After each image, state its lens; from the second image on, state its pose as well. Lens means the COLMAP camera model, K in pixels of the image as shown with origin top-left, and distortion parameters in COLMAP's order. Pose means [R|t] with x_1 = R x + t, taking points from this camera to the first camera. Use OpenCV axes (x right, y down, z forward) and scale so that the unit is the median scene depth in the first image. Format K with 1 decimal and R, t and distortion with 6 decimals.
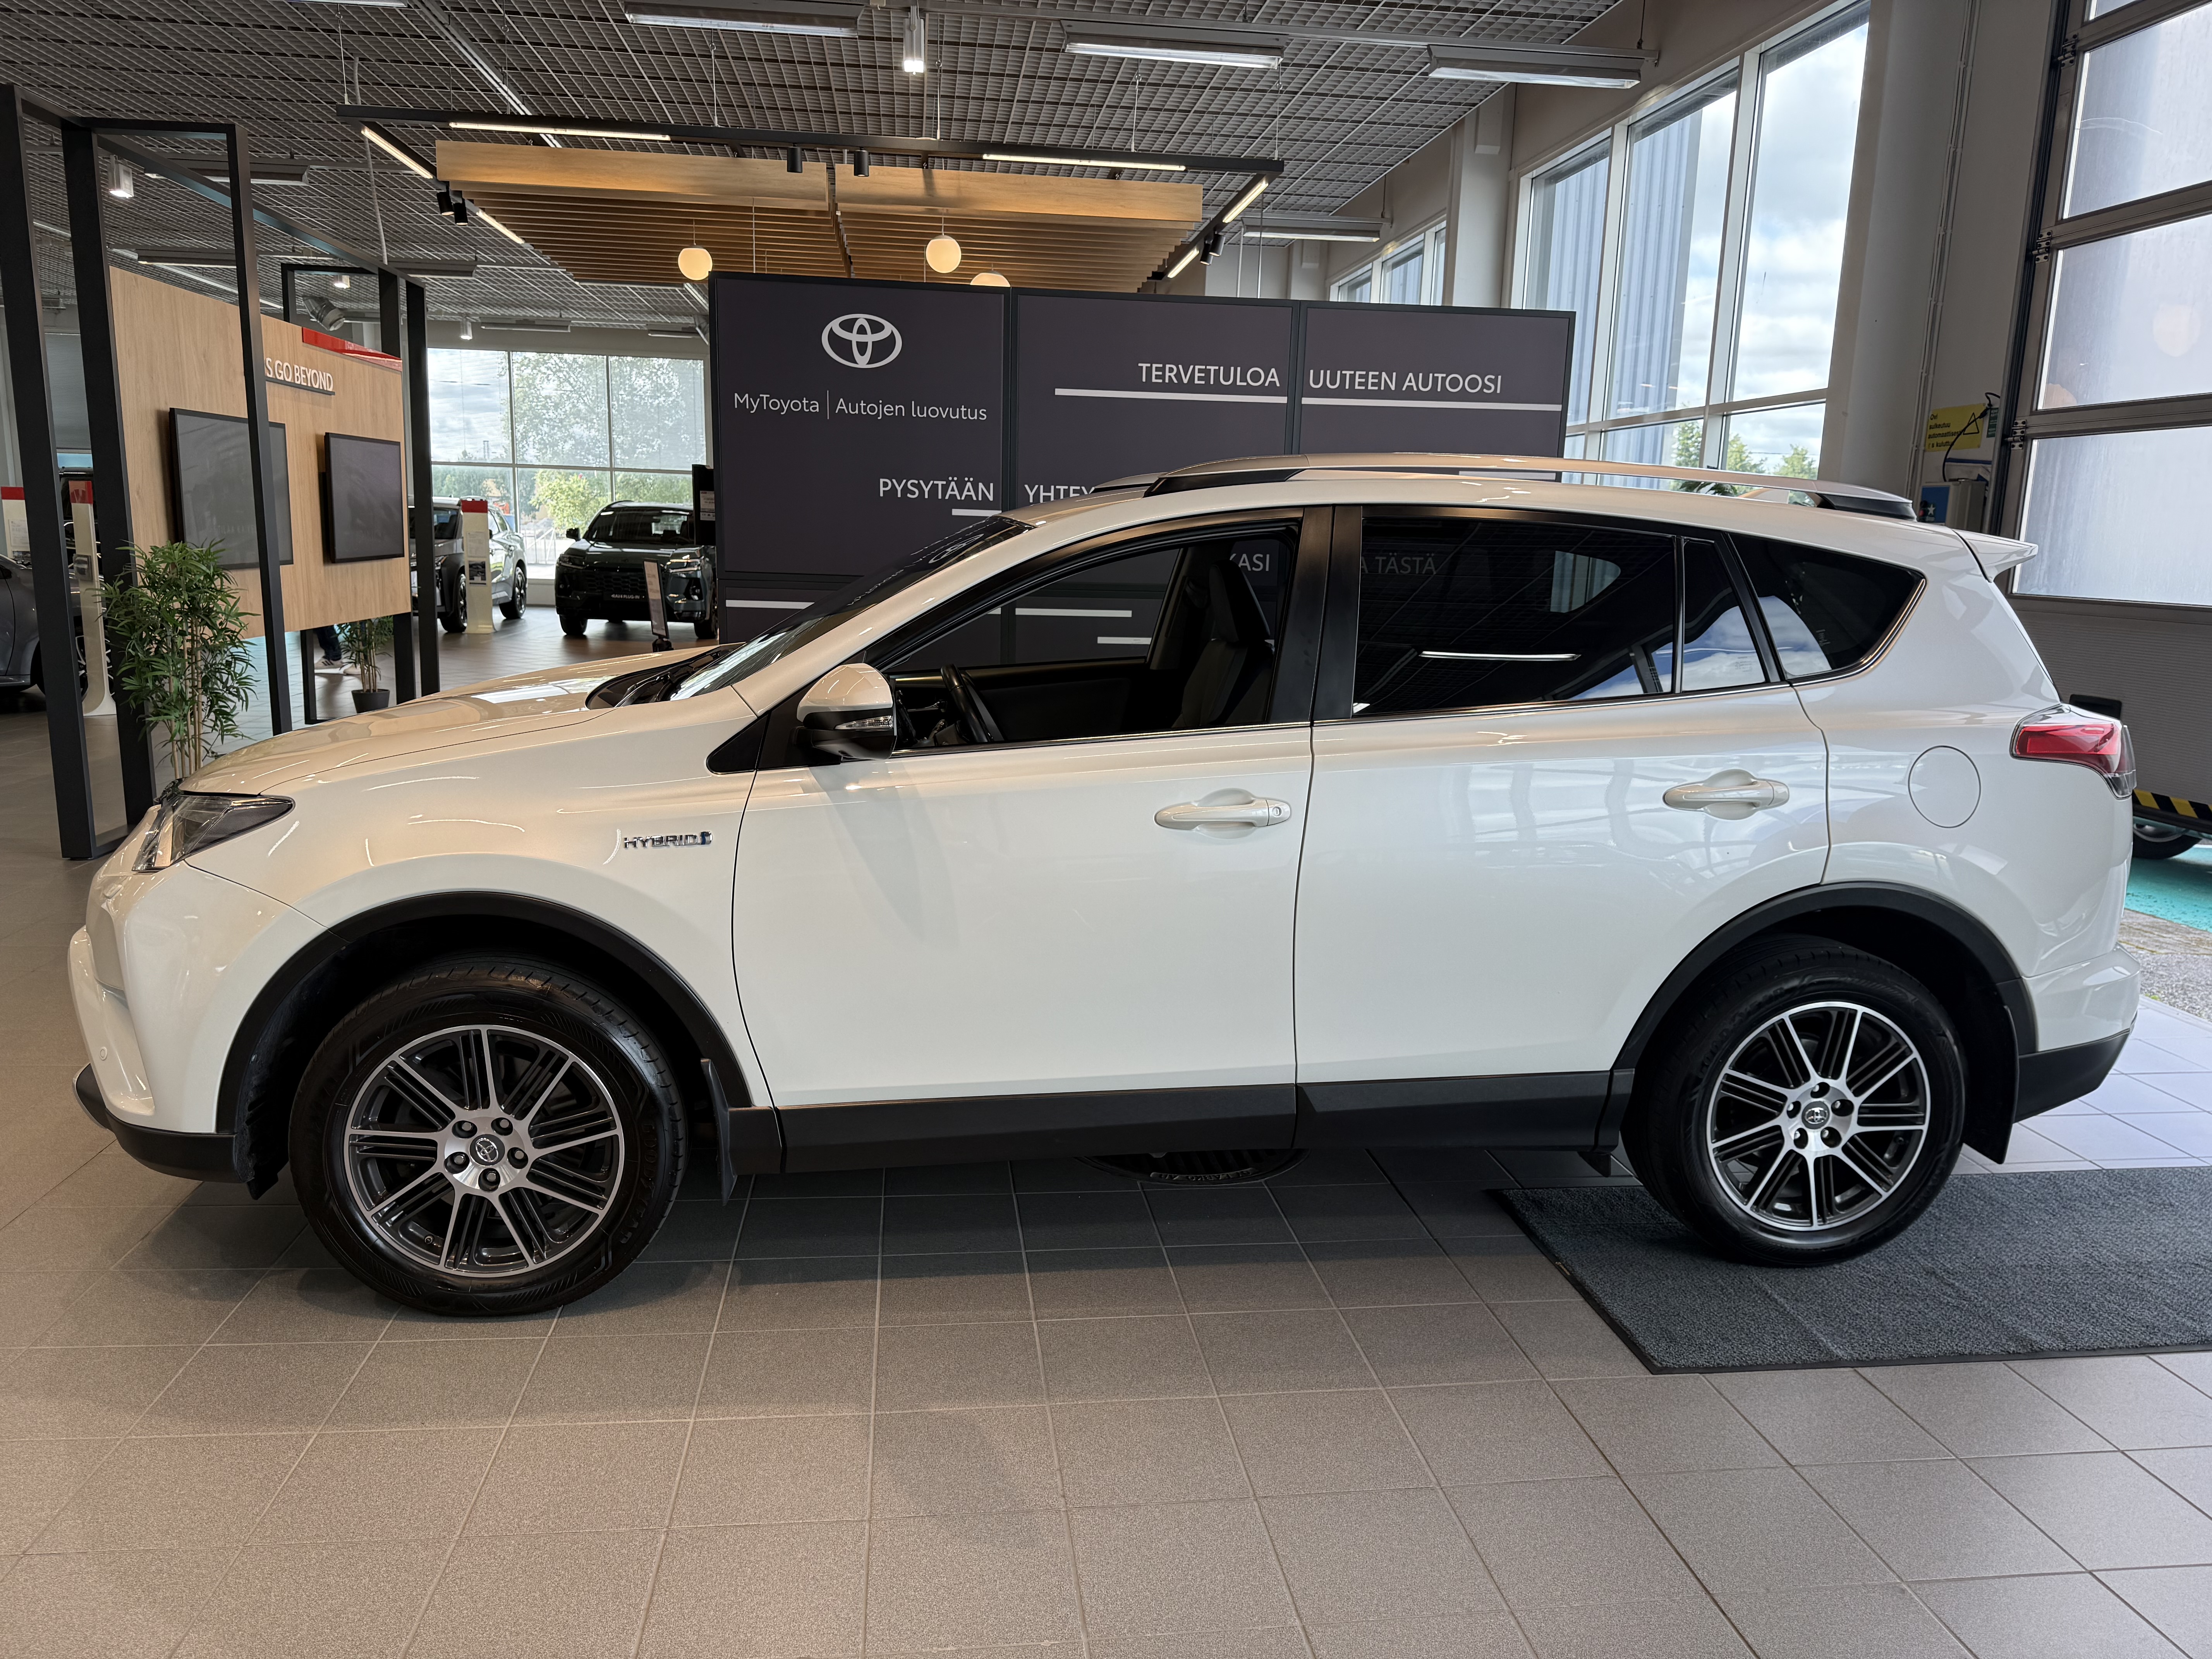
lens RADIAL K [[1498.4, 0, 1106.0], [0, 1498.4, 829.5], [0, 0, 1]] dist [0.147693, -0.247036]
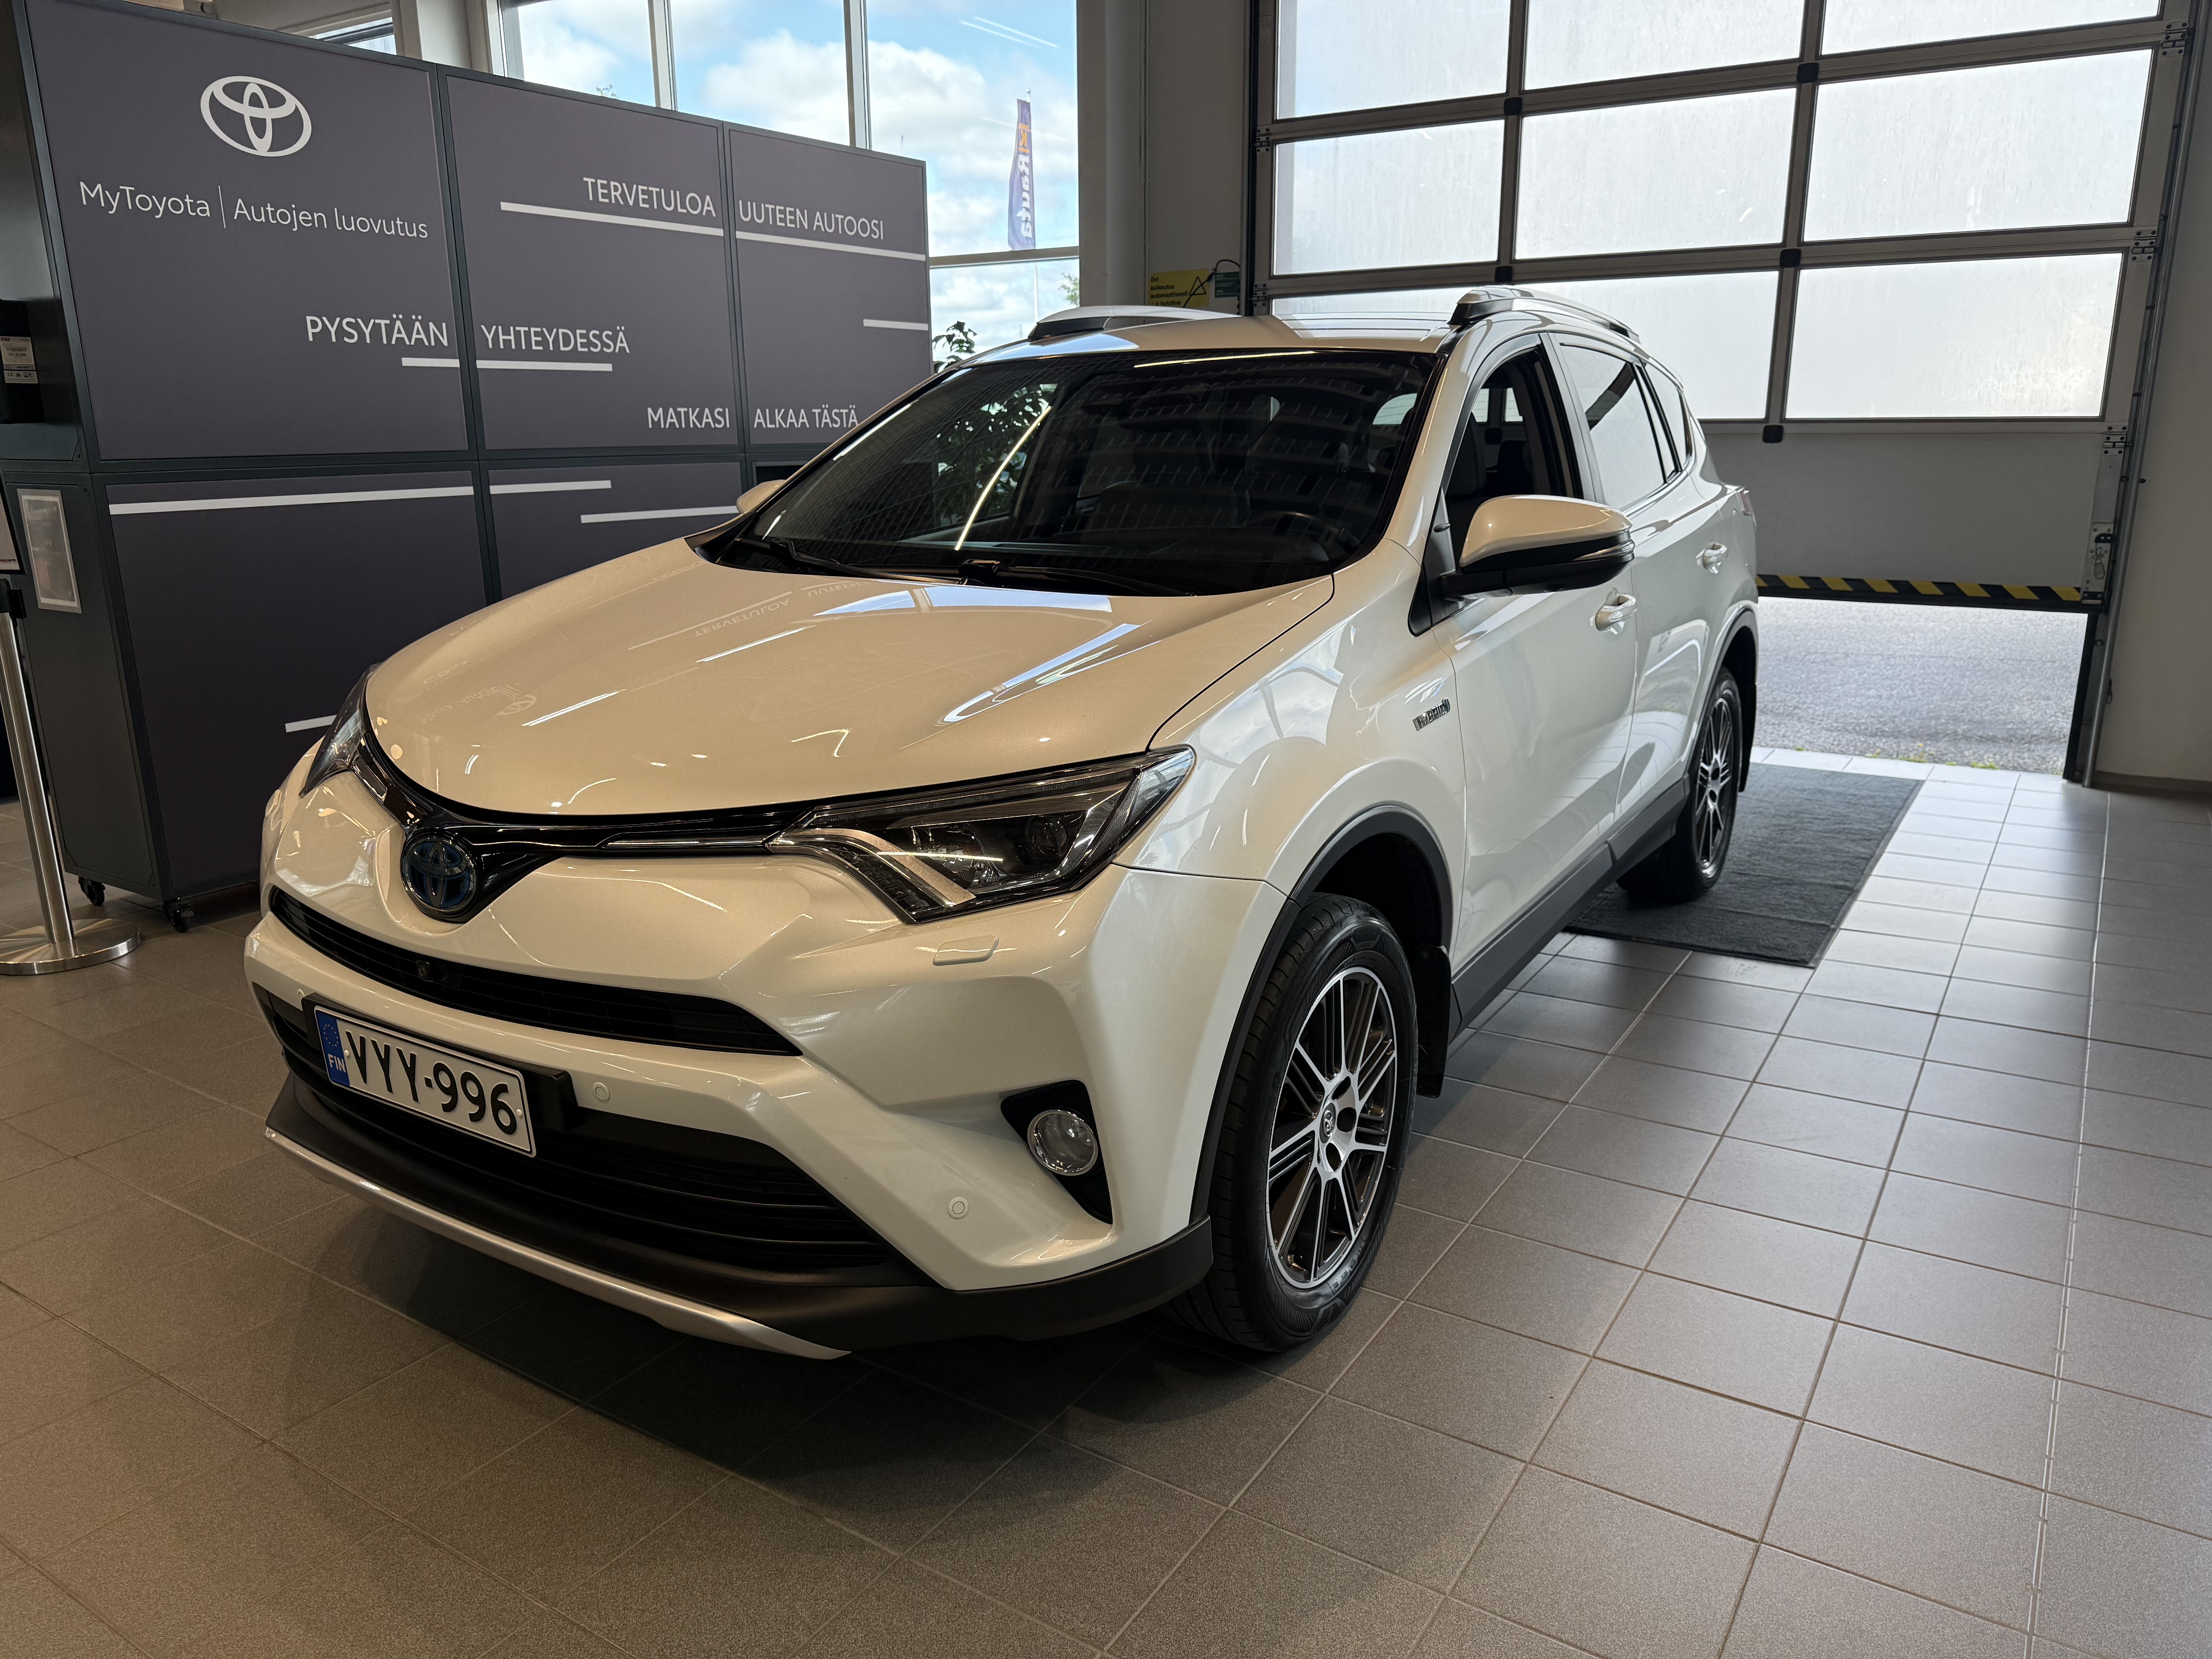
lens RADIAL K [[1563.1, 0, 1106.0], [0, 1563.1, 829.5], [0, 0, 1]] dist [-0.015945, -0.000494]
pose [[0.637094, -0.226094, 0.736881, -0.503461], [0.167843, 0.973764, 0.153663, -0.046411], [-0.752290, 0.025783, 0.658327, 0.245121]]
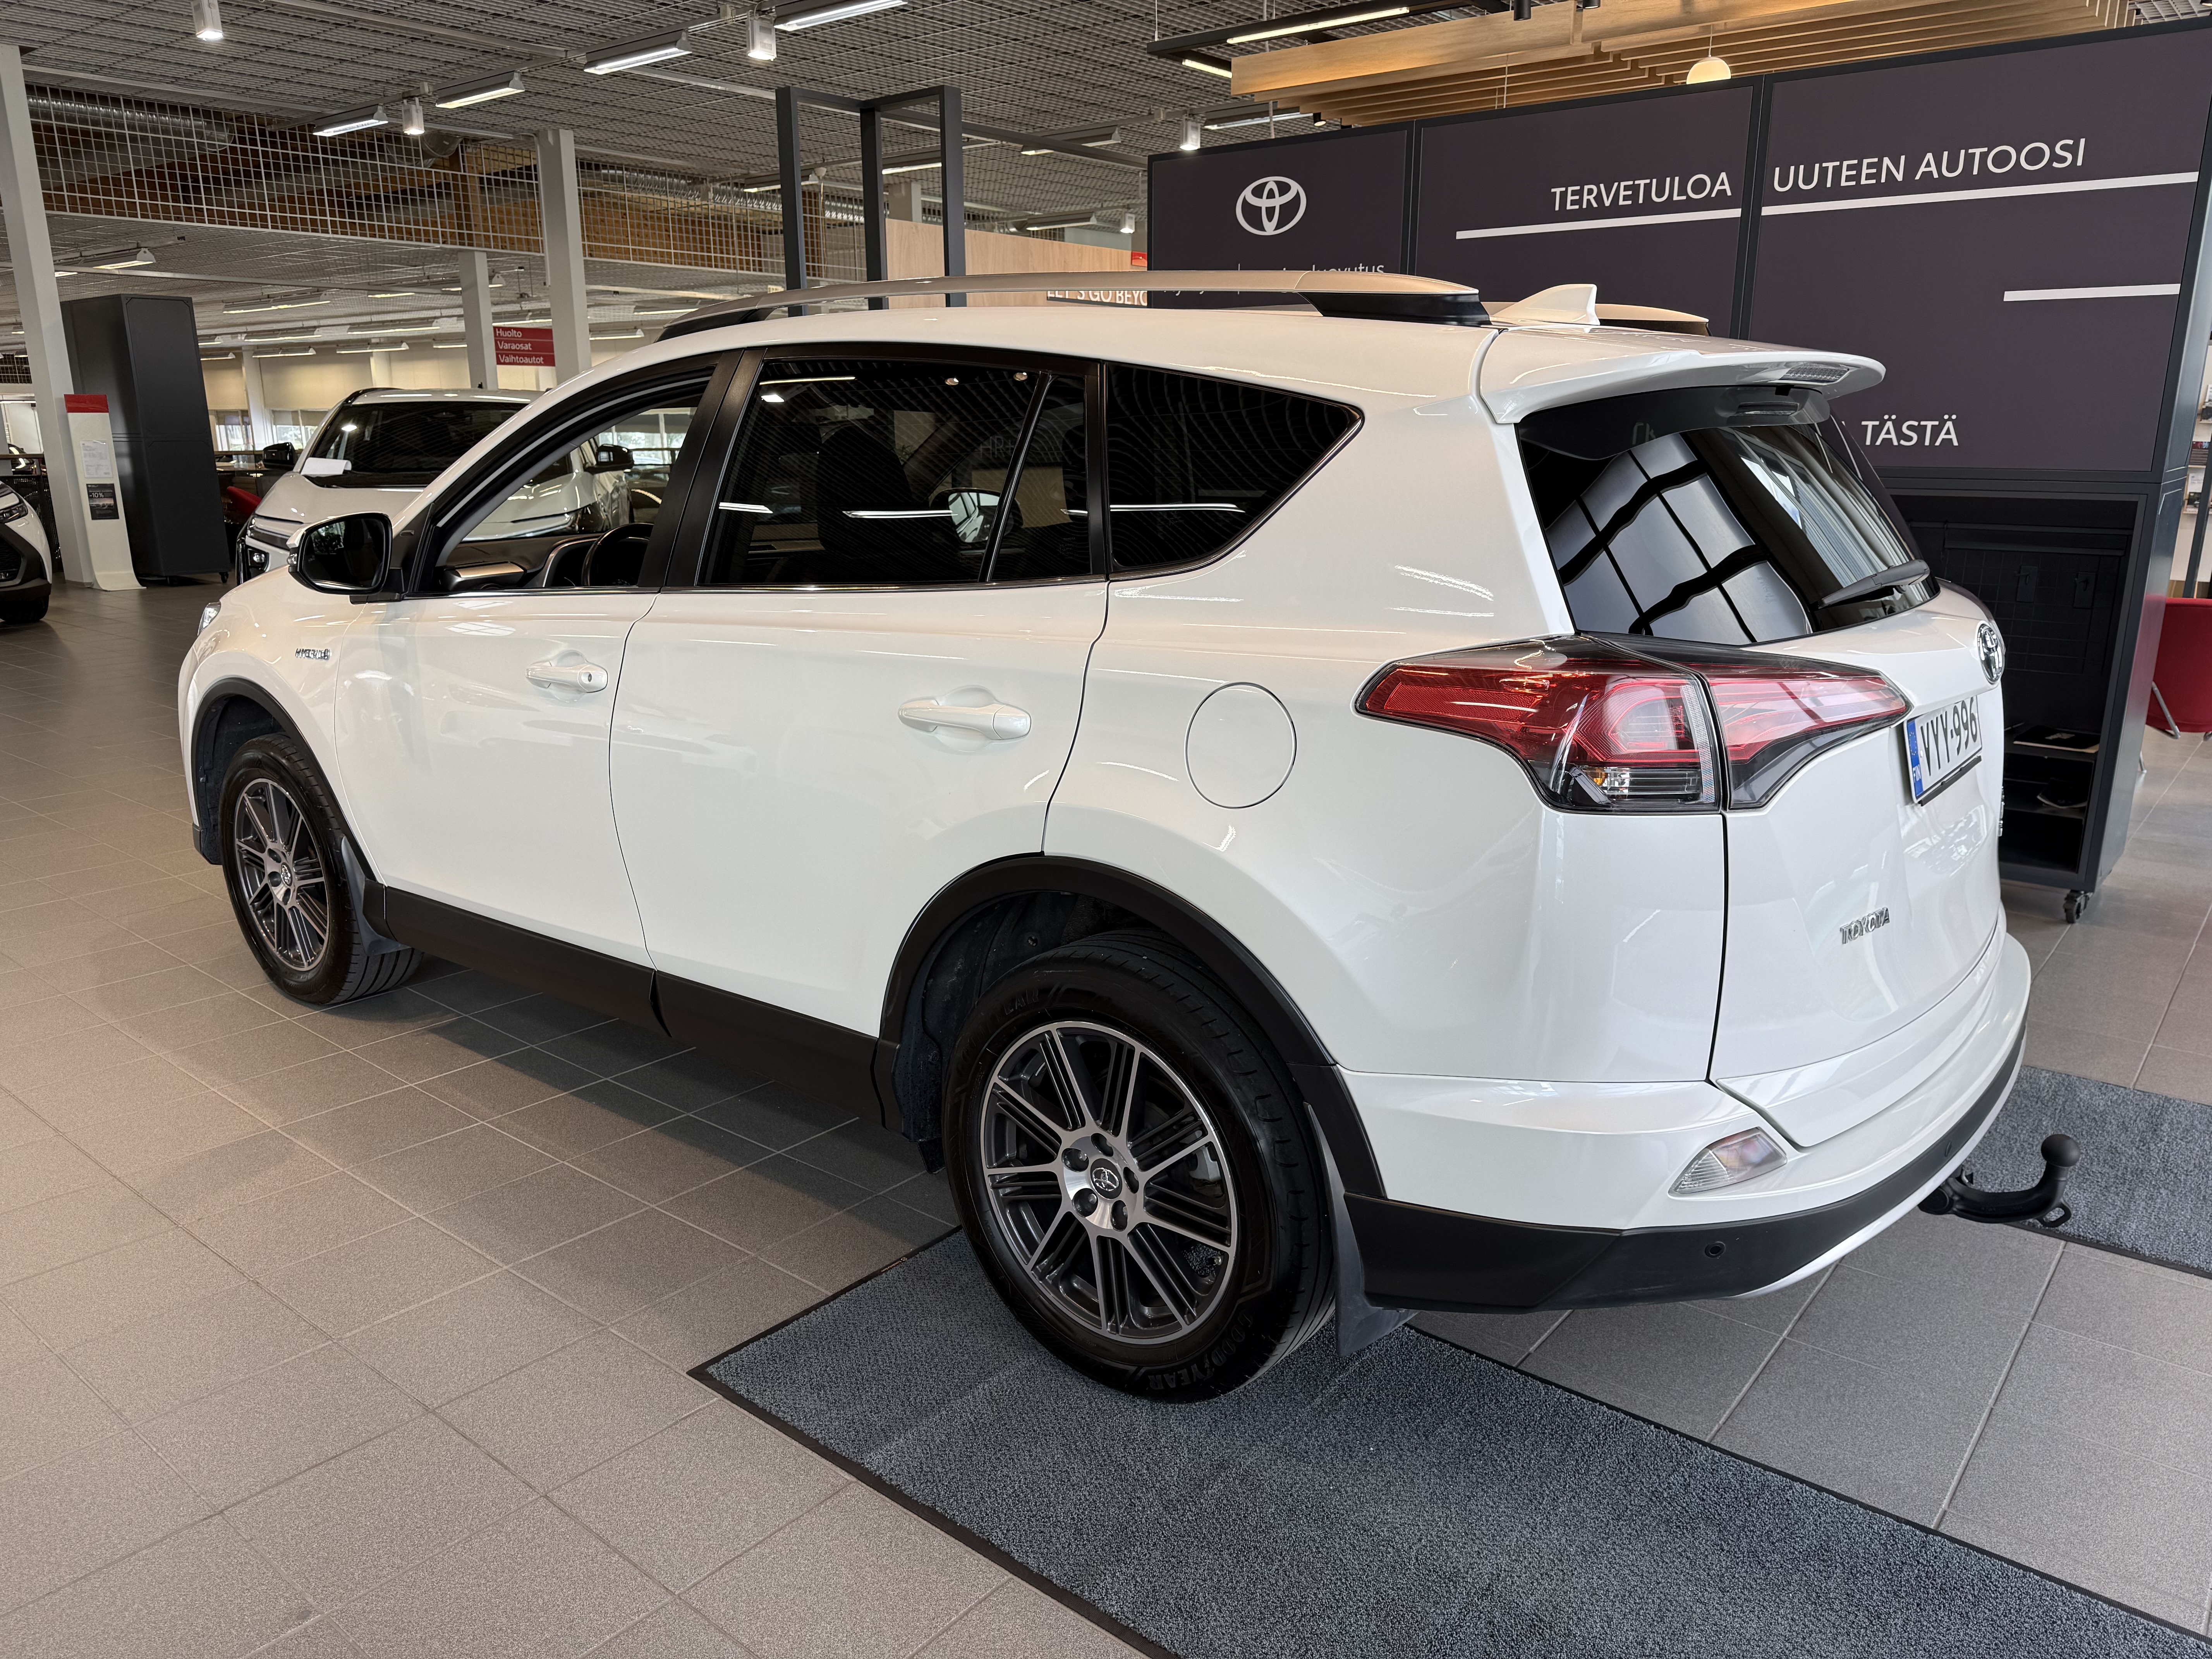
lens RADIAL K [[1563.1, 0, 1106.0], [0, 1563.1, 829.5], [0, 0, 1]] dist [-0.015945, -0.000494]
pose [[0.691371, 0.154615, -0.705762, 0.503115], [-0.115153, 0.987928, 0.103625, -0.027792], [0.713264, 0.009628, 0.700829, 0.251750]]
